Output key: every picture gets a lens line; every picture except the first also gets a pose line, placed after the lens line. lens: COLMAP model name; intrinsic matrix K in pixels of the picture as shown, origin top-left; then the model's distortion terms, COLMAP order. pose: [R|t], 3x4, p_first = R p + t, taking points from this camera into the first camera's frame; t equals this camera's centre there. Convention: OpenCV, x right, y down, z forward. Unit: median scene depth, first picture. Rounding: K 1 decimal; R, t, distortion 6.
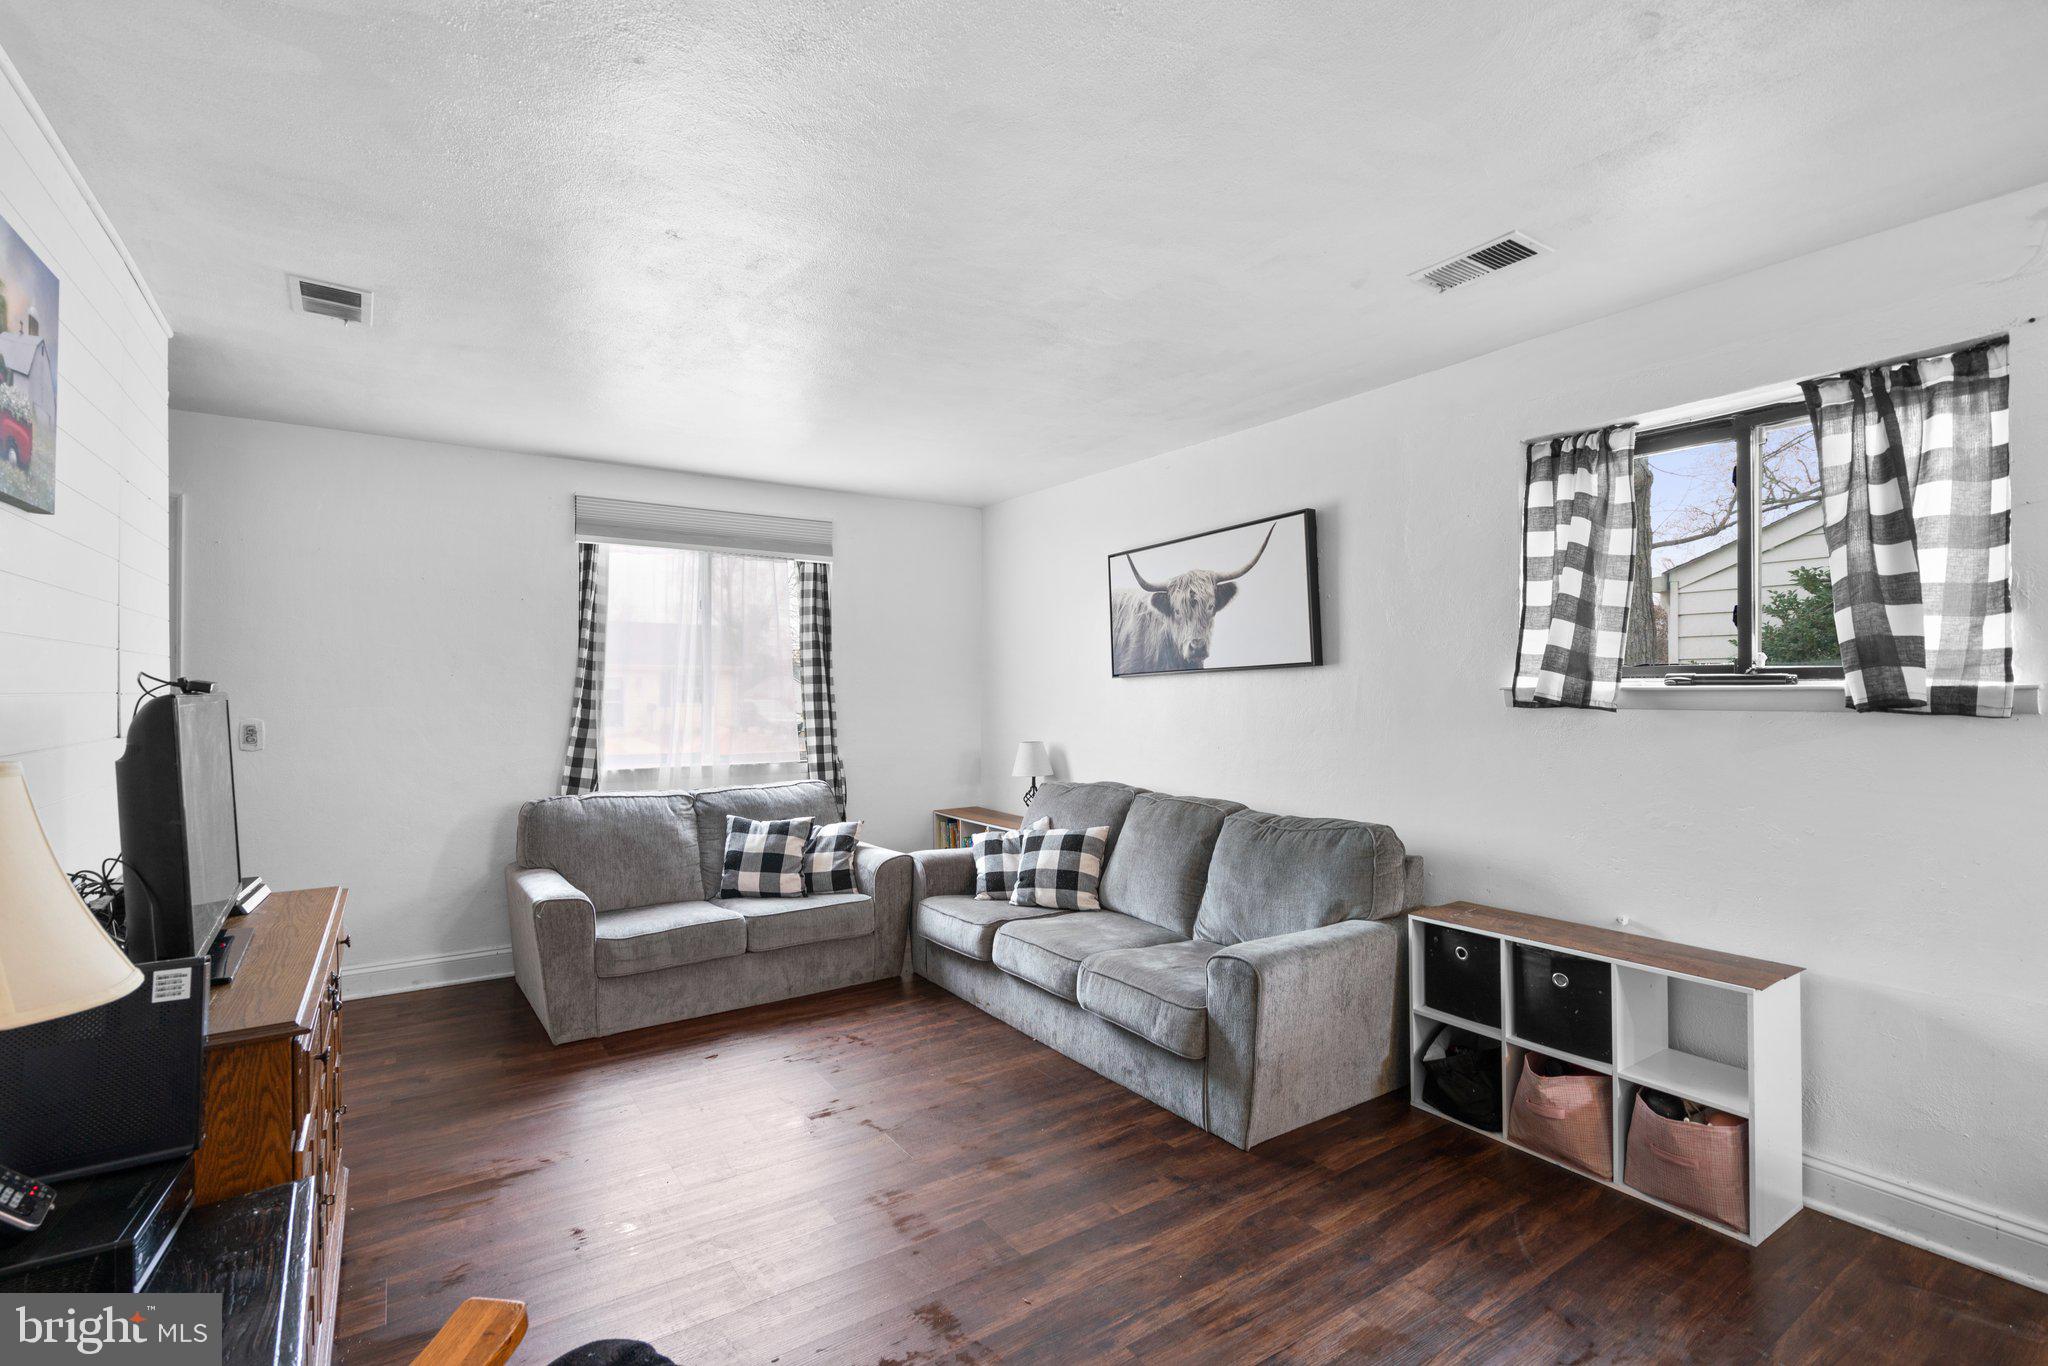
lens RADIAL K [[939.9, 0, 1019.3], [0, 939.9, 686.3], [0, 0, 1]] dist [-0.001069, 0.016057]
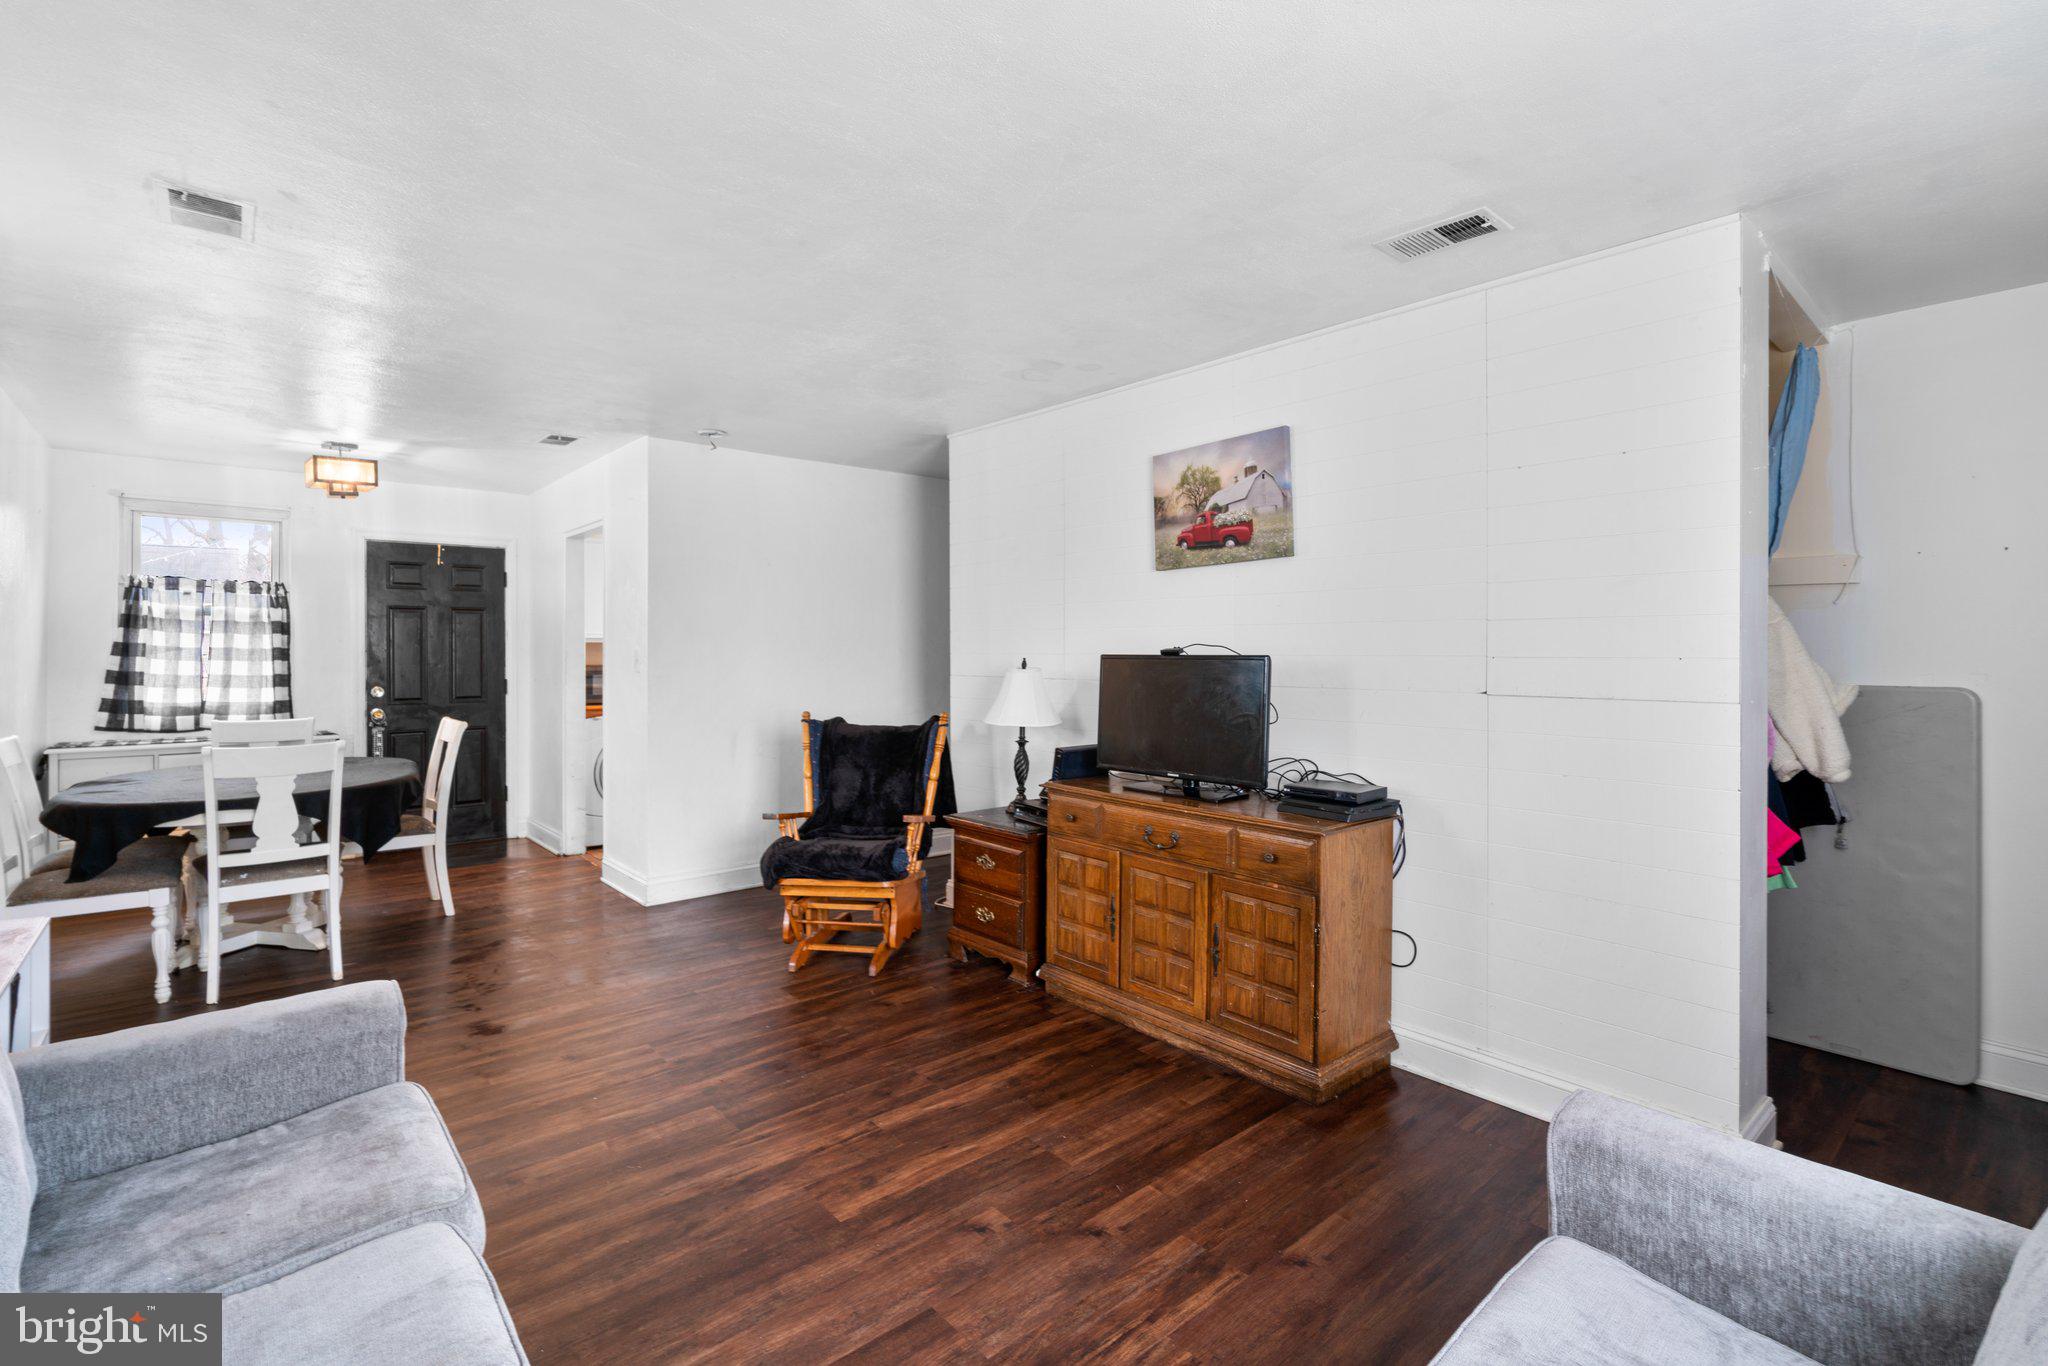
lens RADIAL K [[950.4, 0, 1014.7], [0, 950.4, 647.2], [0, 0, 1]] dist [-0.000523, 0.011937]
pose [[-0.993813, -0.001270, -0.111055, -0.139286], [-0.000644, 0.999984, -0.005668, 0.001286], [0.111060, -0.005561, -0.993798, 1.247487]]
